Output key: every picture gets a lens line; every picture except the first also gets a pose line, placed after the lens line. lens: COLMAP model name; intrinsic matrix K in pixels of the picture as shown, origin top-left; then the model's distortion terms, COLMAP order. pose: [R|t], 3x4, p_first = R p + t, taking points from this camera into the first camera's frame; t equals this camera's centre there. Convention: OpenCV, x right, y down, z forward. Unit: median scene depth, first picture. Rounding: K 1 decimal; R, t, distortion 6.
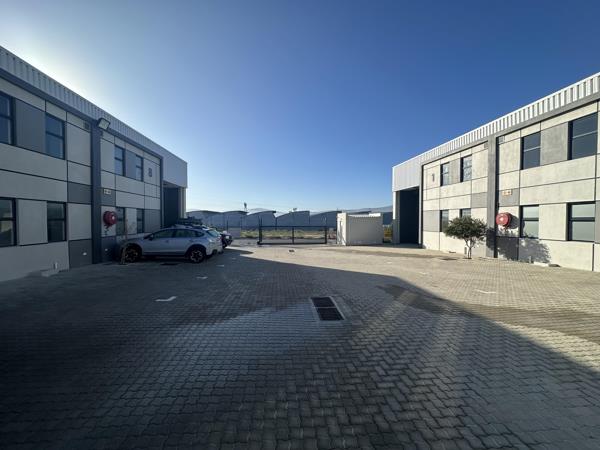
lens RADIAL K [[238.2, 0, 300.0], [0, 238.2, 225.0], [0, 0, 1]] dist [-0.004649, 0.000411]
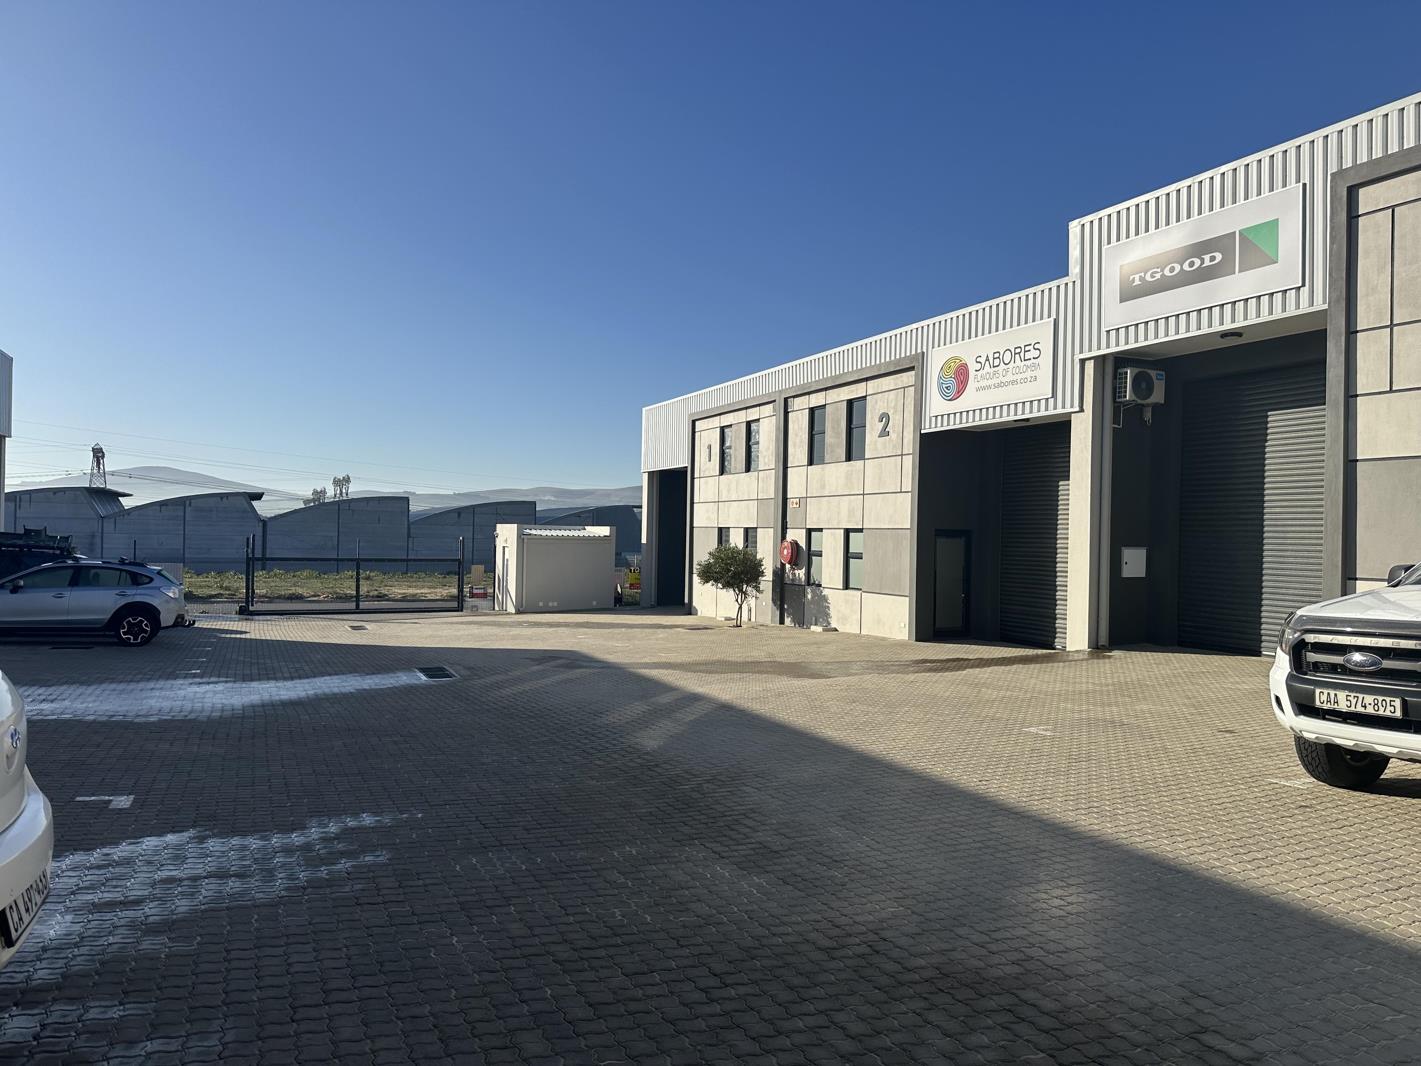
lens RADIAL K [[990.9, 0, 710.5], [0, 990.9, 533.0], [0, 0, 1]] dist [0.094858, -0.122191]
pose [[0.943831, 0.017914, 0.329942, -0.066119], [-0.011673, 0.999714, -0.020888, -0.018877], [-0.330221, 0.015864, 0.943770, -1.151117]]
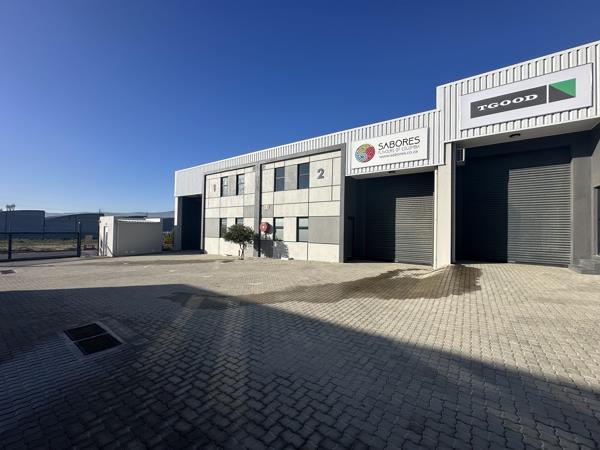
lens RADIAL K [[238.2, 0, 300.0], [0, 238.2, 225.0], [0, 0, 1]] dist [-0.004649, 0.000411]
pose [[0.647254, 0.022989, 0.761928, -0.023350], [-0.001299, 0.999577, -0.029056, 0.002736], [-0.762274, 0.017817, 0.647010, -0.006578]]
